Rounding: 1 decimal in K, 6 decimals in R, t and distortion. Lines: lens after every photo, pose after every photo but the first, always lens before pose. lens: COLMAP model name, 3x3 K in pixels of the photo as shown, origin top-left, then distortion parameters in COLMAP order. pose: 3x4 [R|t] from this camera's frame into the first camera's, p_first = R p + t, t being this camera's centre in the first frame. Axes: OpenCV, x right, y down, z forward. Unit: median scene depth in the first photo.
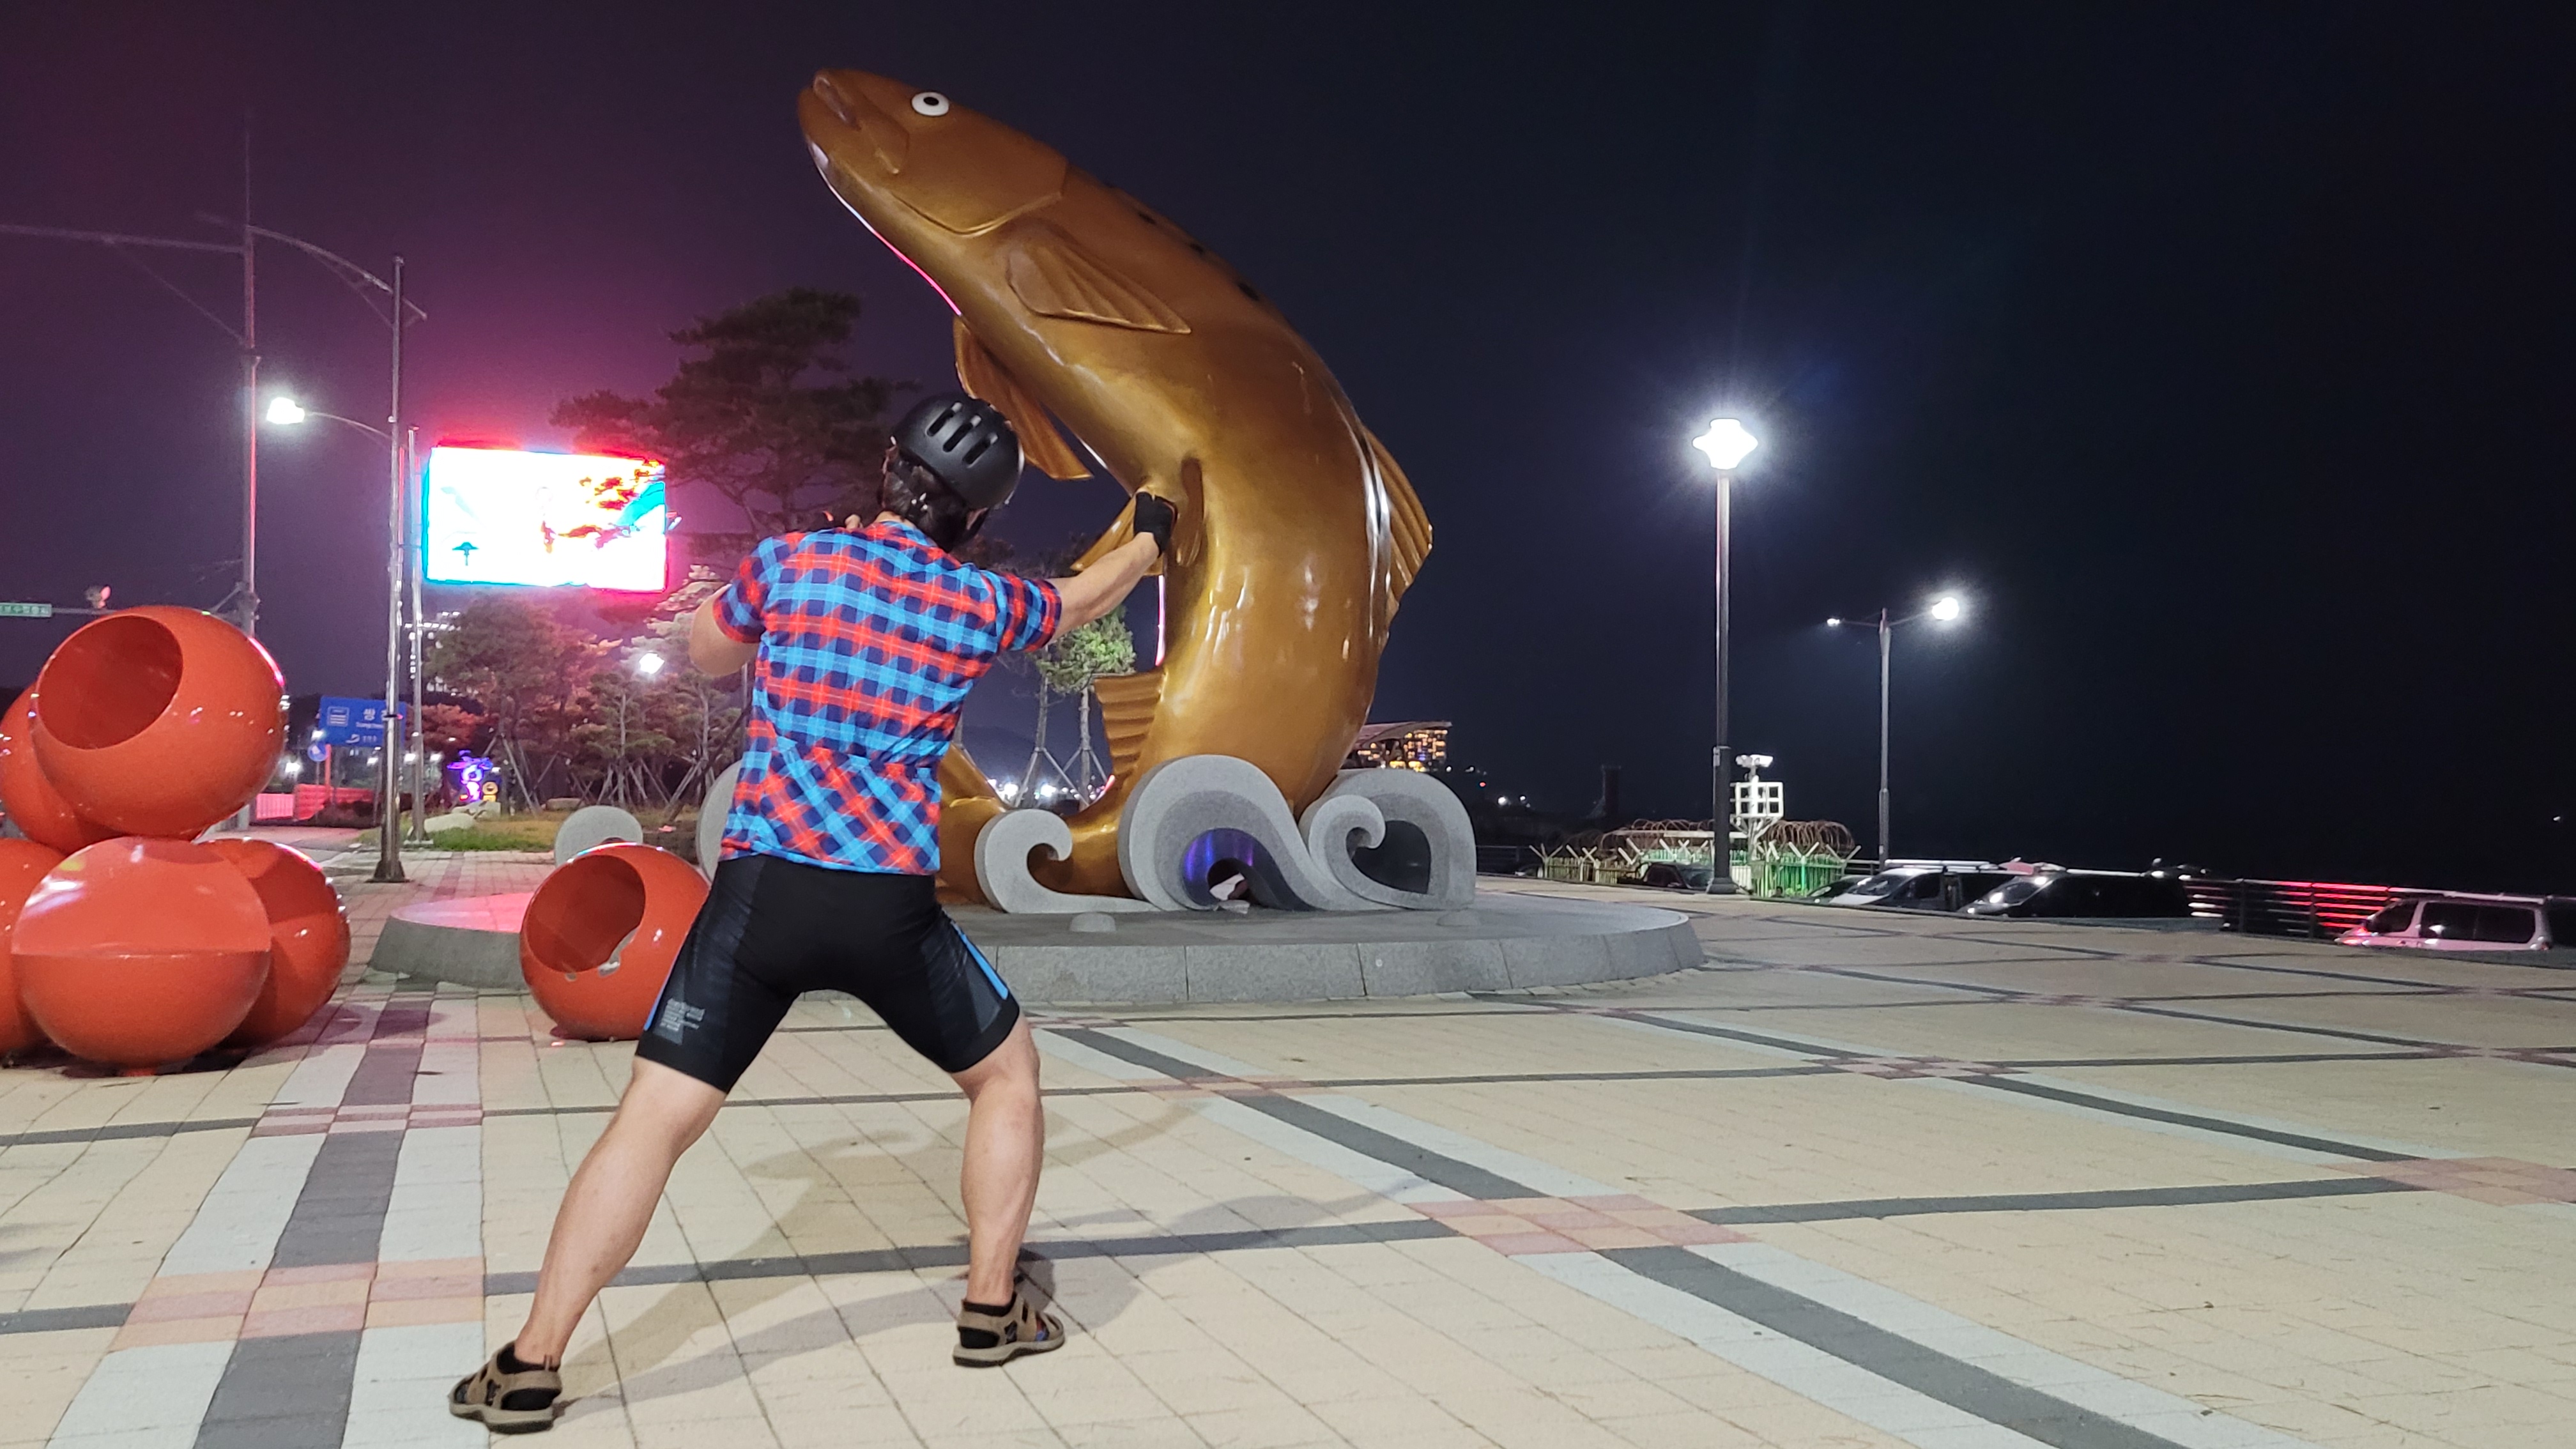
lens RADIAL K [[2366.8, 0, 1288.0], [0, 2366.8, 724.5], [0, 0, 1]] dist [0.061466, -0.004691]
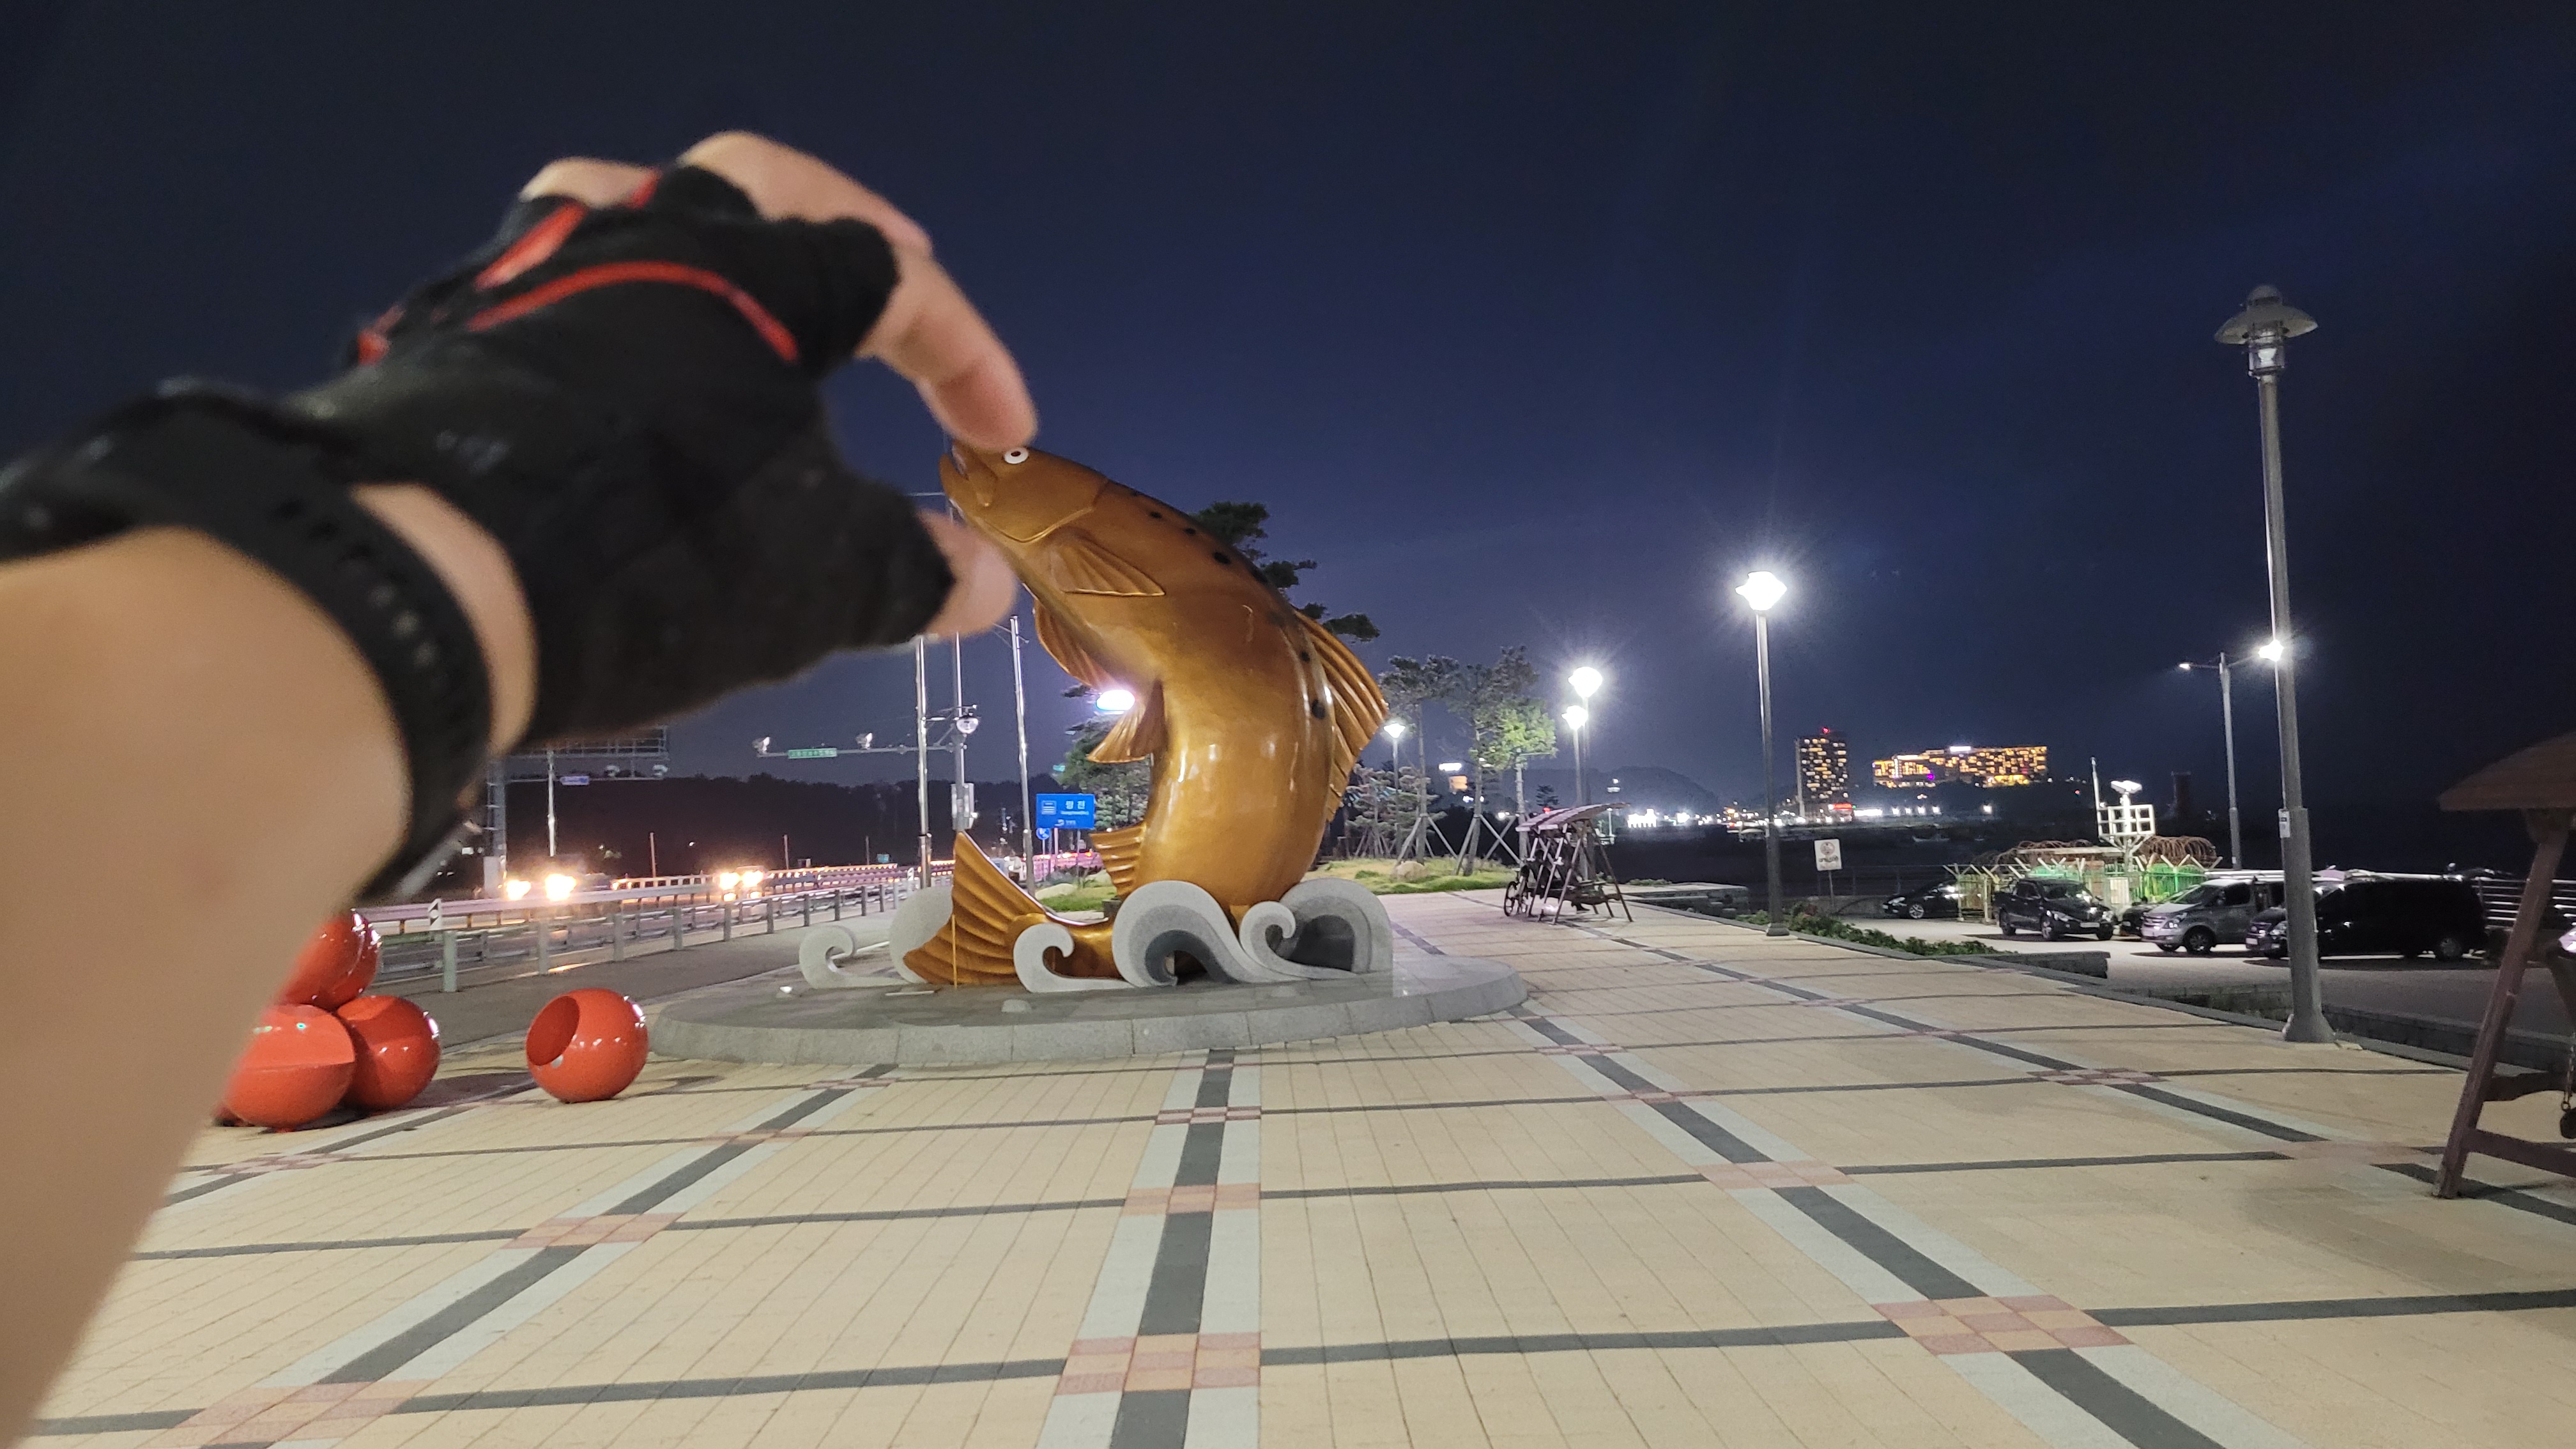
lens RADIAL K [[1912.4, 0, 1322.3], [0, 1912.4, 725.9], [0, 0, 1]] dist [0.037415, -0.000345]
pose [[0.954860, -0.064328, -0.290009, 0.384143], [0.058205, 0.997863, -0.029698, -0.039866], [0.291299, 0.011477, 0.956563, -0.116752]]
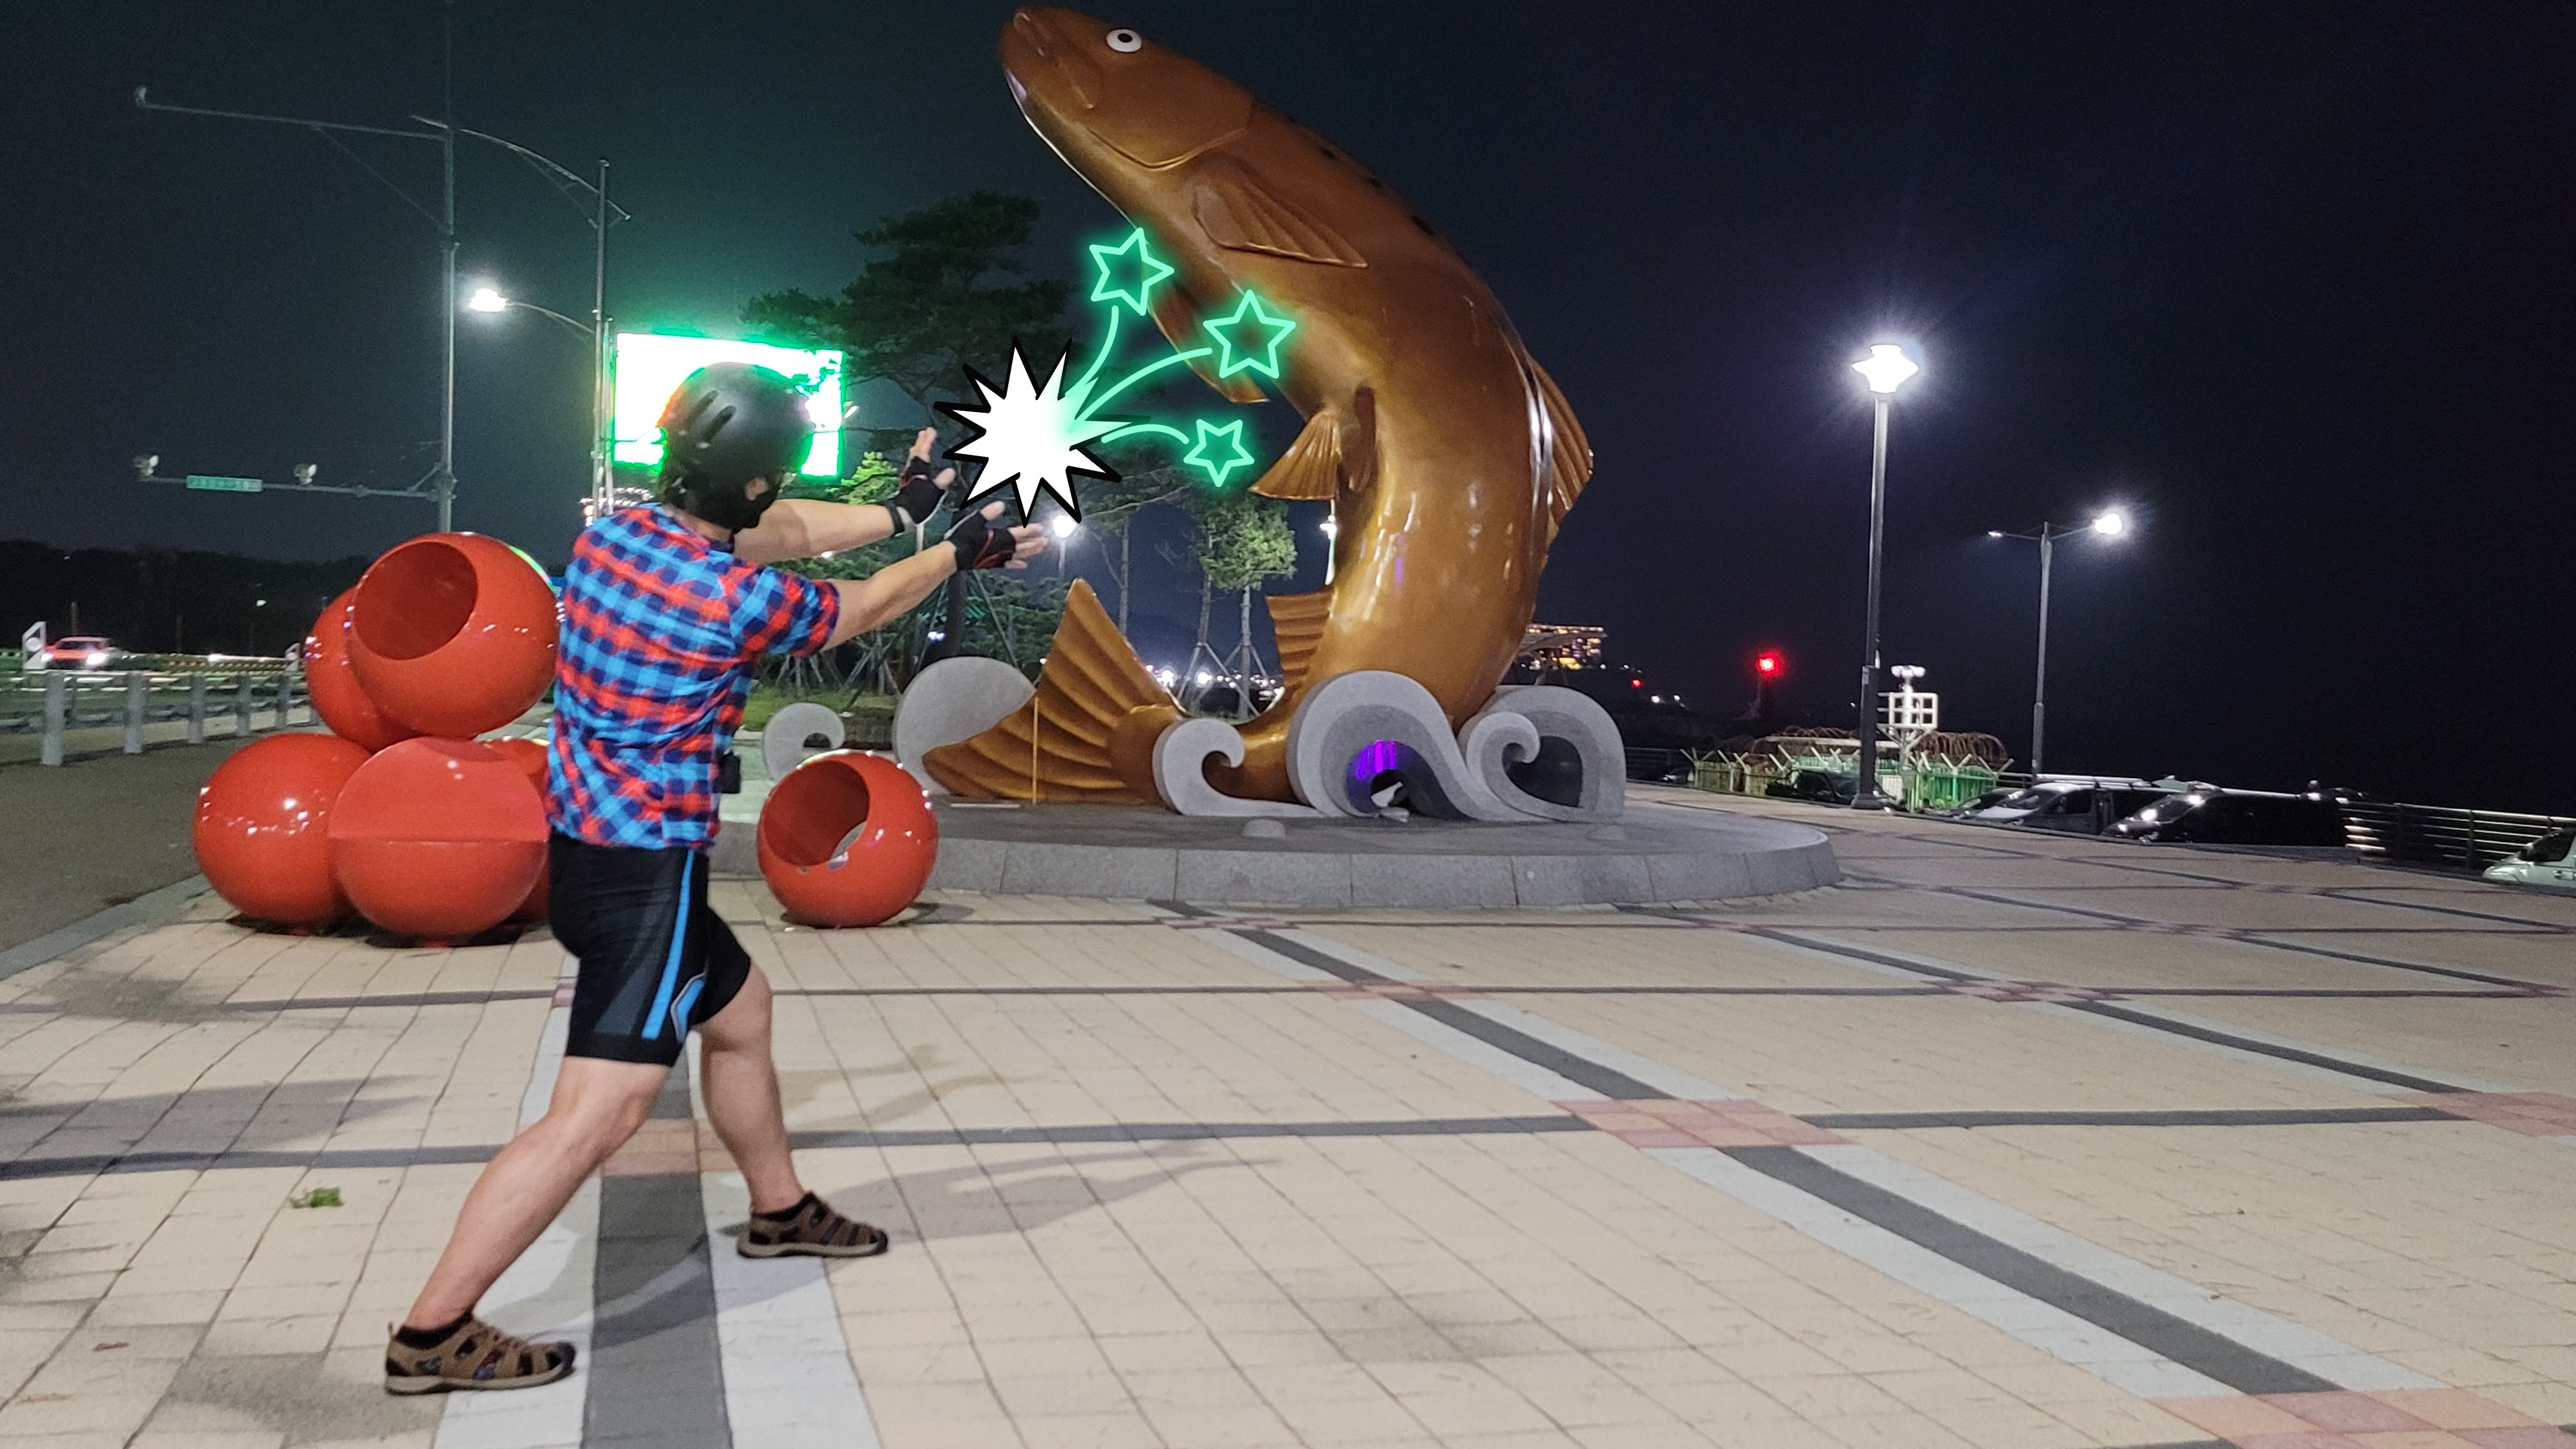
lens RADIAL K [[2356.4, 0, 1323.5], [0, 2356.4, 712.8], [0, 0, 1]] dist [0.068948, -0.007835]
pose [[0.998424, 0.026241, -0.049613, -0.003160], [-0.024194, 0.998848, 0.041429, -0.010665], [0.050643, -0.040164, 0.997909, -0.048763]]
